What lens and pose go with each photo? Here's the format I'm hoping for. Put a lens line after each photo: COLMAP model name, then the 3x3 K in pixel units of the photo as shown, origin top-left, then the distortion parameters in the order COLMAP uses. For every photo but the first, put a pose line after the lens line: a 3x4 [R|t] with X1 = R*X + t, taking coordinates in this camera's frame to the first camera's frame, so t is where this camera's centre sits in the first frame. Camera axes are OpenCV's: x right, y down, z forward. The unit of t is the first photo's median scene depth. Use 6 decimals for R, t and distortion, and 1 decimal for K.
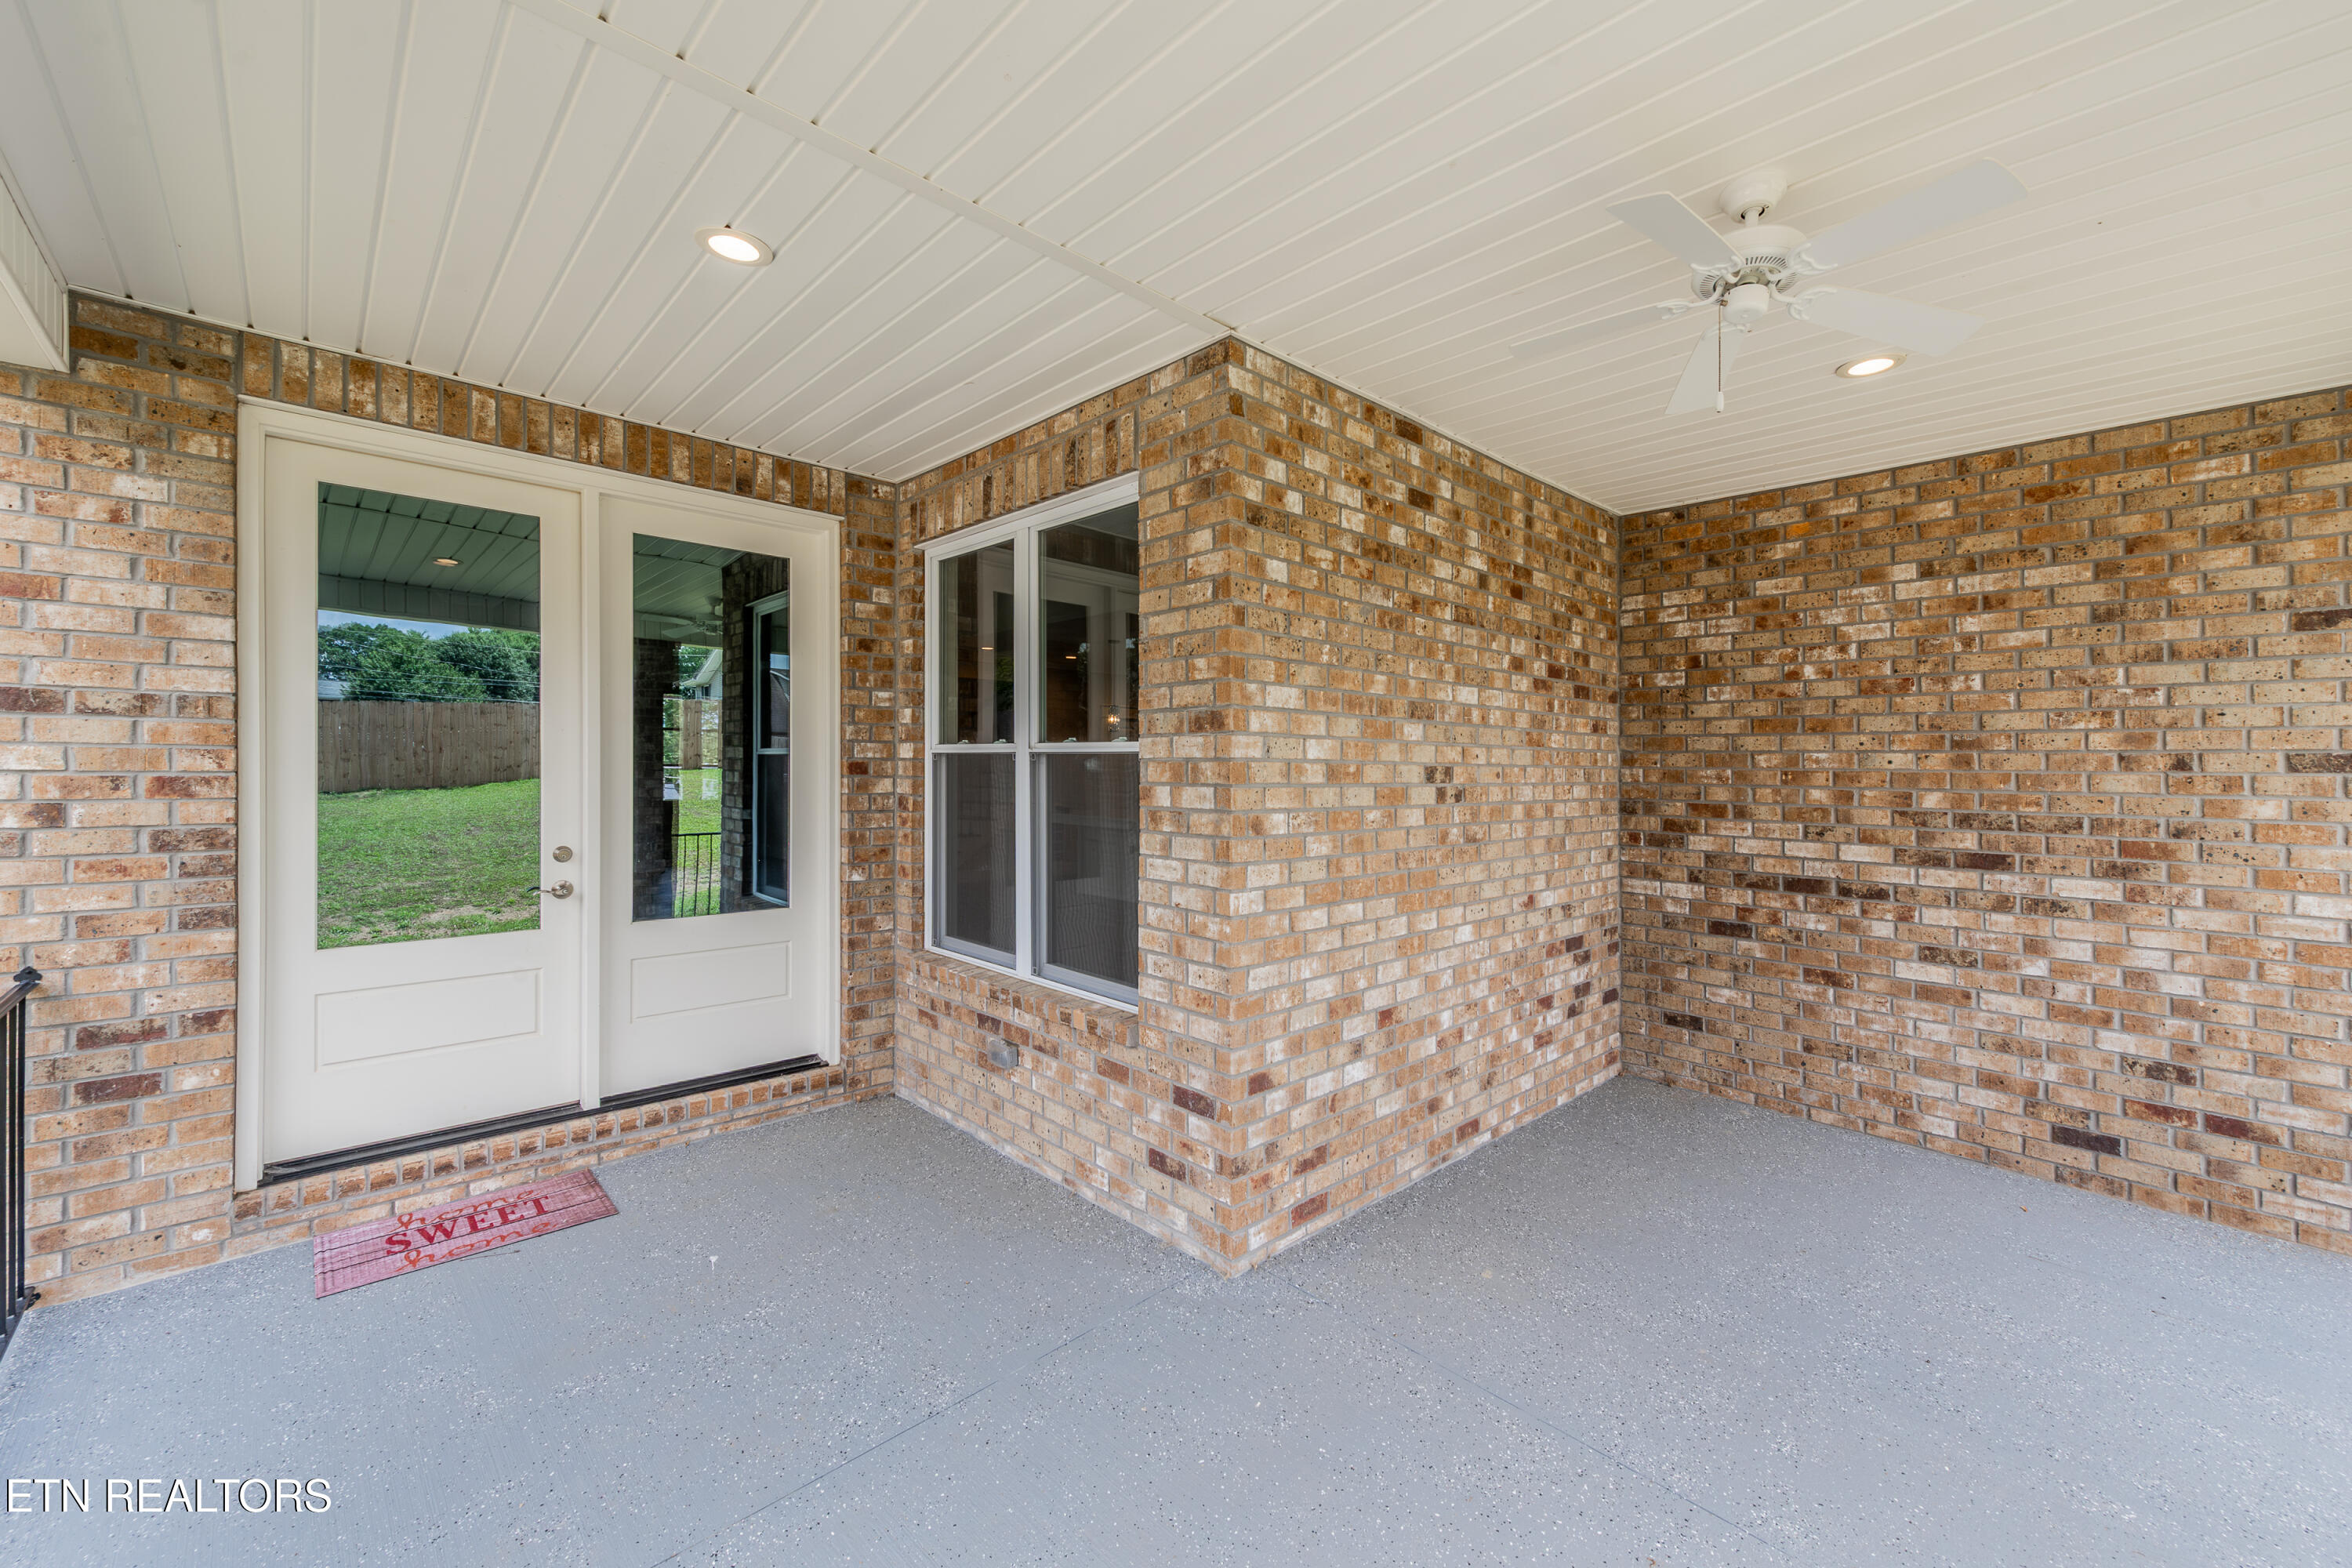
lens RADIAL K [[935.5, 0, 1201.5], [0, 935.5, 785.0], [0, 0, 1]] dist [0.015329, -0.001073]
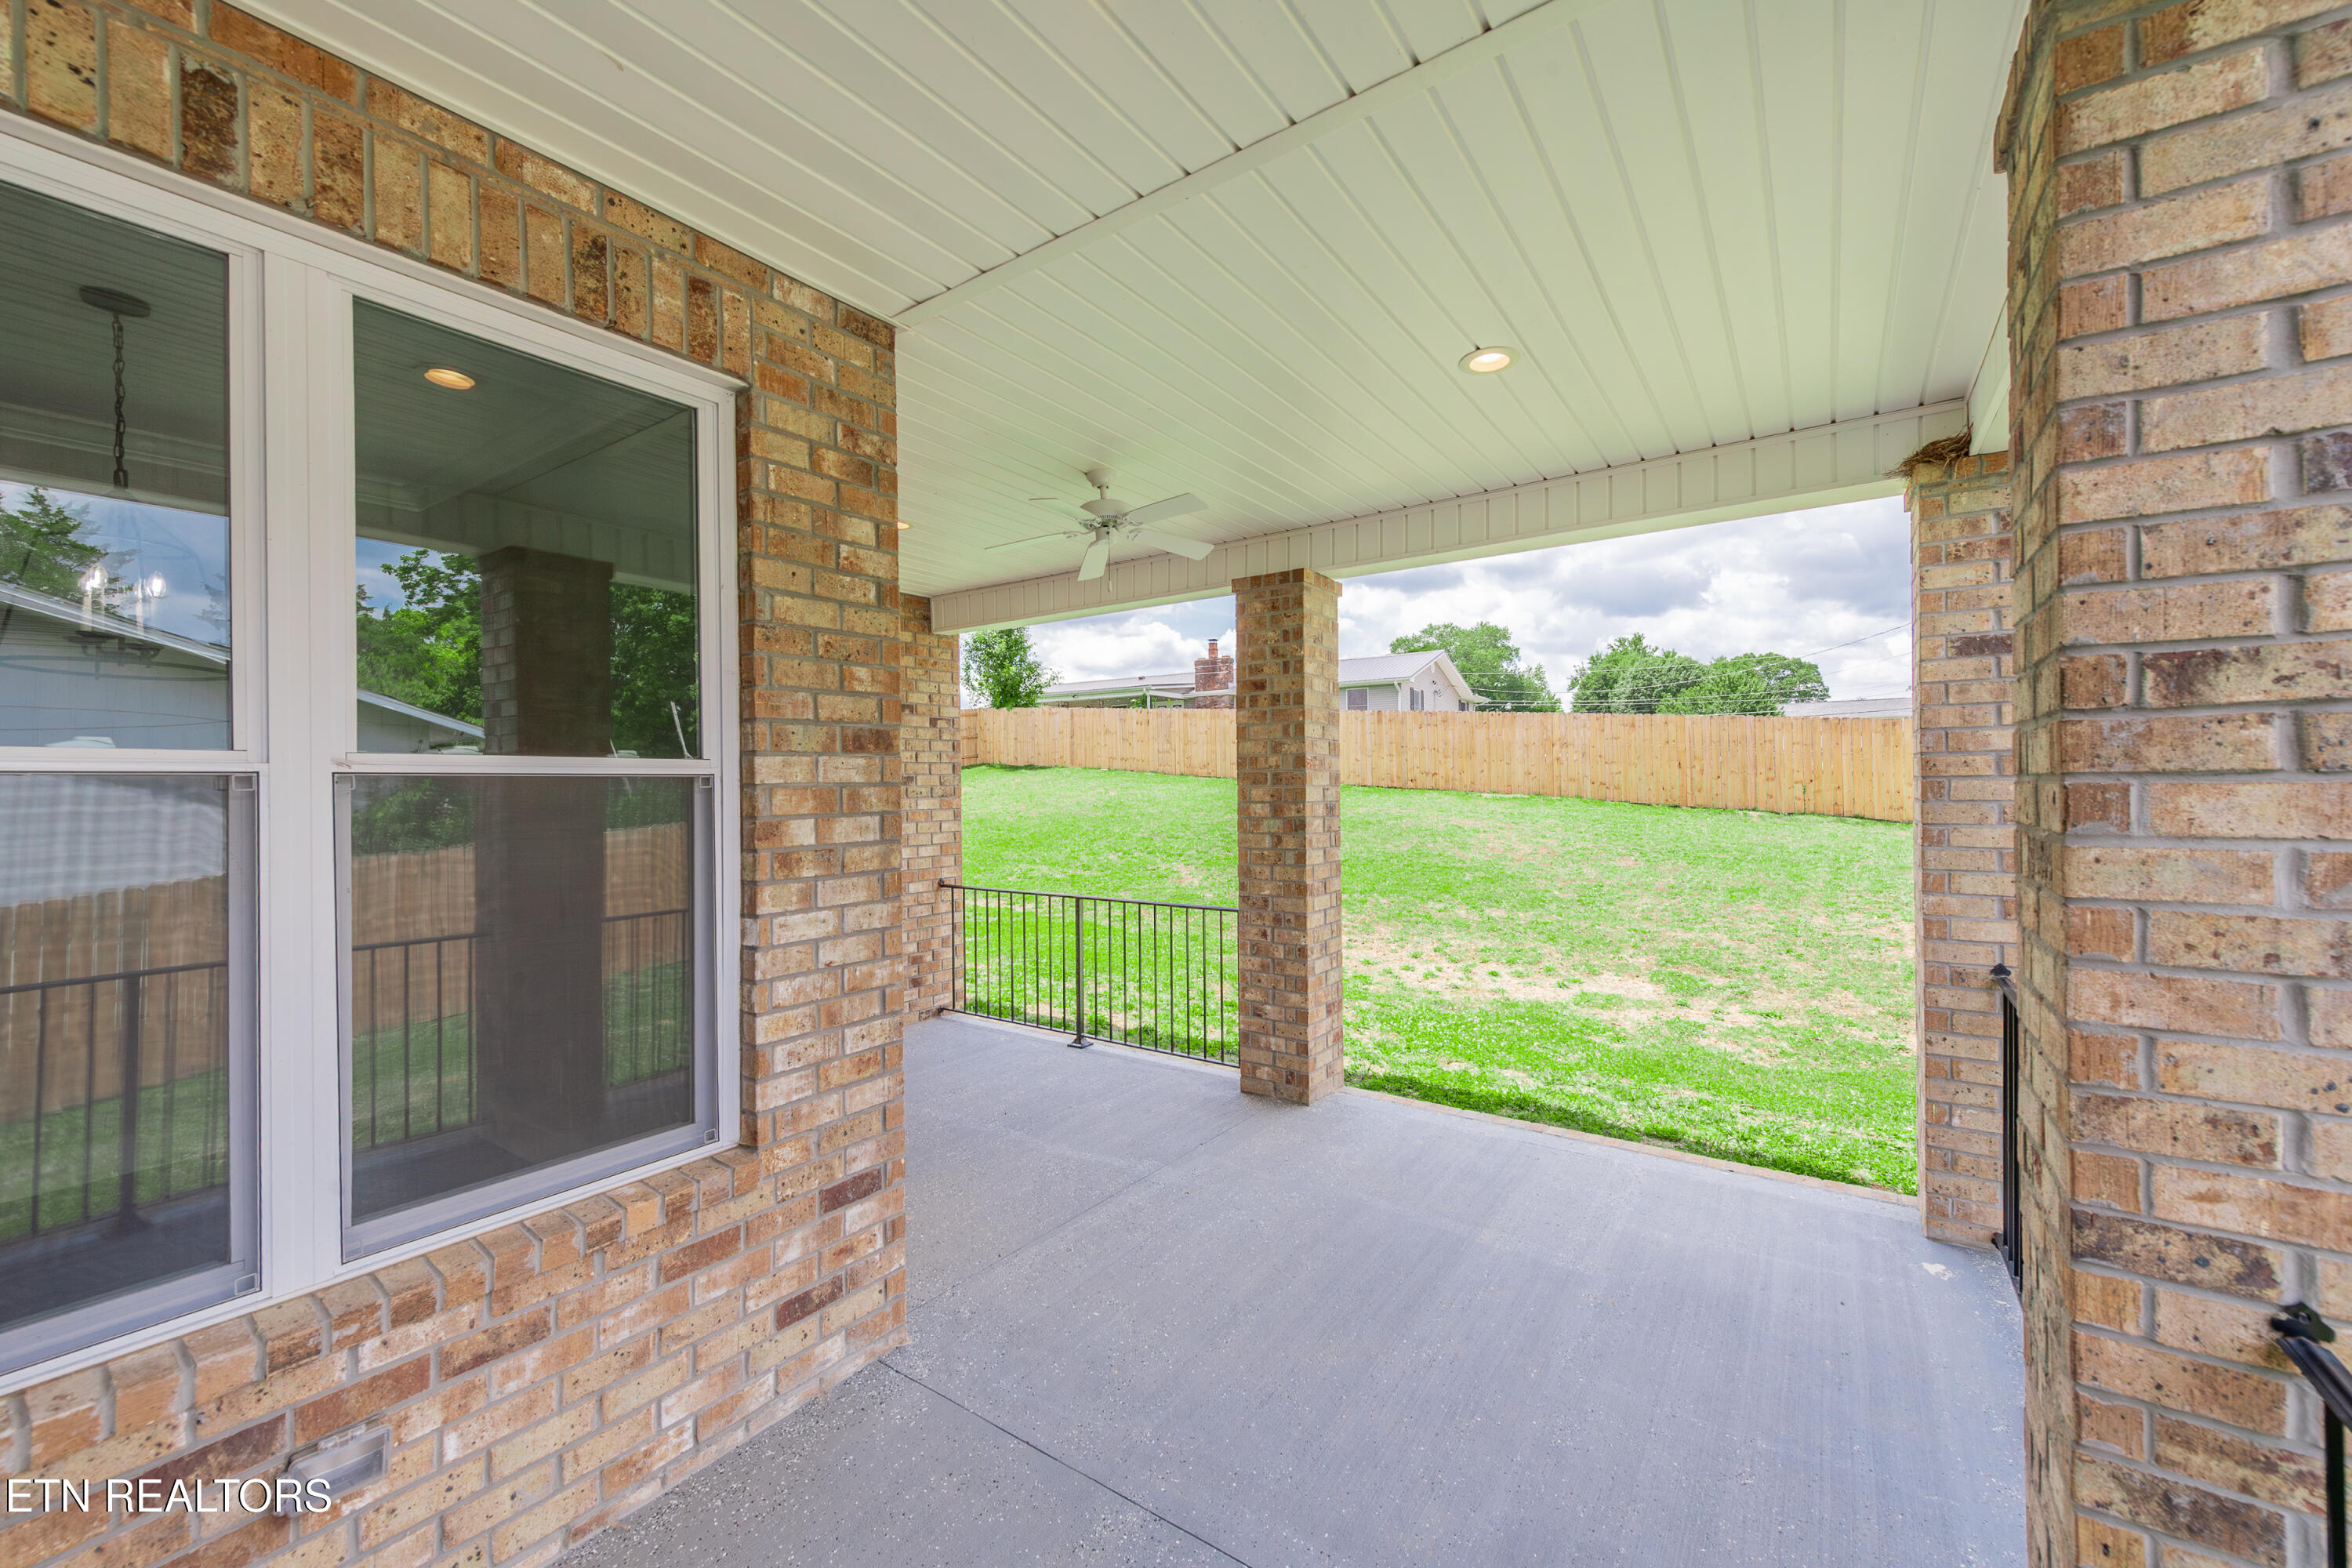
lens RADIAL K [[935.5, 0, 1189.7], [0, 935.5, 768.0], [0, 0, 1]] dist [0.015329, -0.001073]
pose [[-0.197724, -0.004970, 0.980245, -0.884563], [0.011338, 0.999909, 0.007357, -0.044339], [-0.980192, 0.012569, -0.197650, 0.853006]]
